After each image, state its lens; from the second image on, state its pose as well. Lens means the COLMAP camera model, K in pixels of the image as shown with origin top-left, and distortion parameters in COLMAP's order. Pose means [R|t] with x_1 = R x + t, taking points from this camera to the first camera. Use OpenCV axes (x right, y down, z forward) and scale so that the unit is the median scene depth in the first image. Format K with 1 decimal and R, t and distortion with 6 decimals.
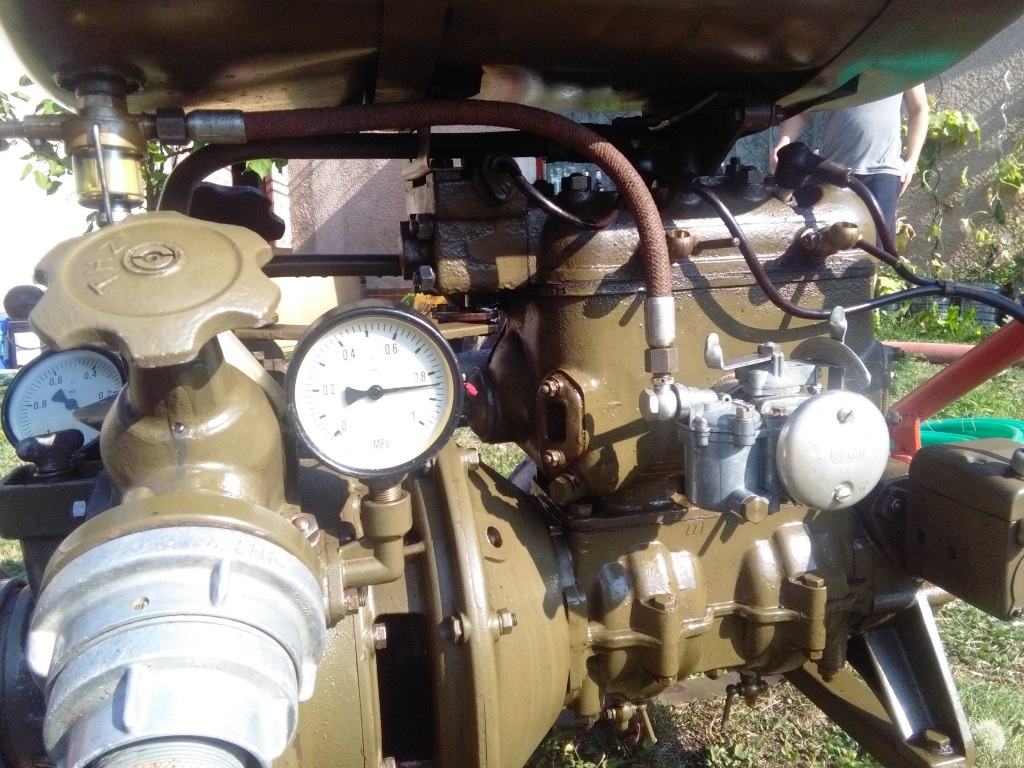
lens RADIAL K [[835.1, 0, 508.0], [0, 835.1, 383.5], [0, 0, 1]] dist [0.071066, -0.098867]
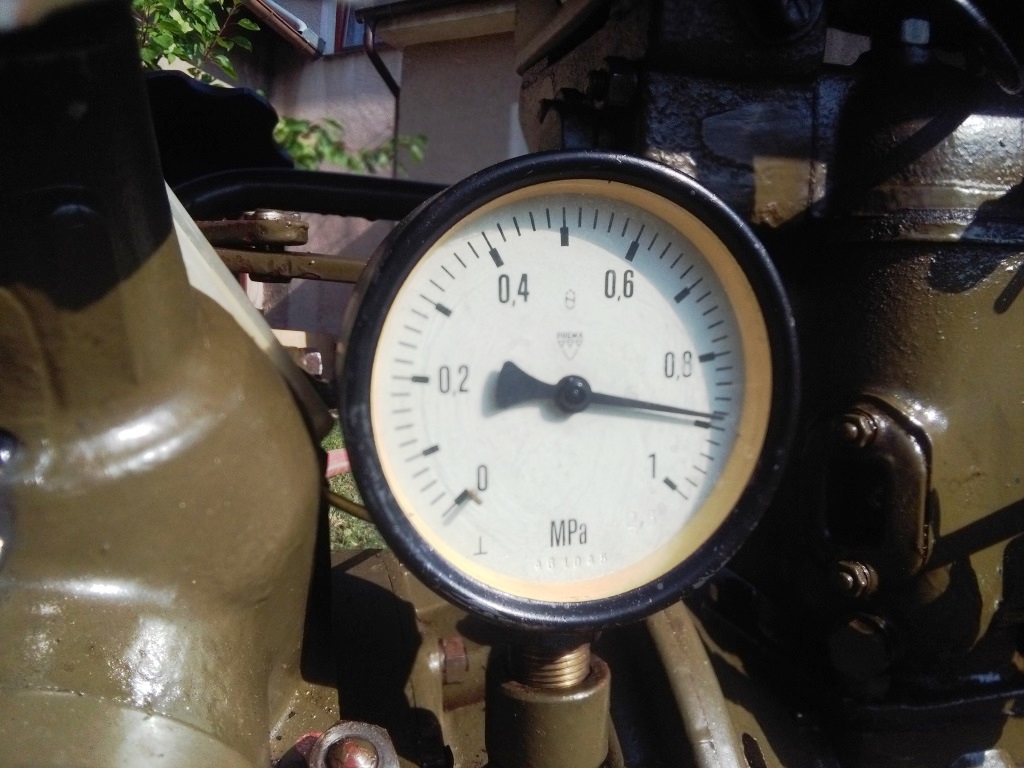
lens RADIAL K [[835.1, 0, 501.9], [0, 835.1, 359.2], [0, 0, 1]] dist [0.071066, -0.098867]
pose [[0.997485, 0.057961, 0.040802, -0.179466], [-0.052235, 0.990188, -0.129614, 0.039615], [-0.047914, 0.127157, 0.990725, 0.542165]]
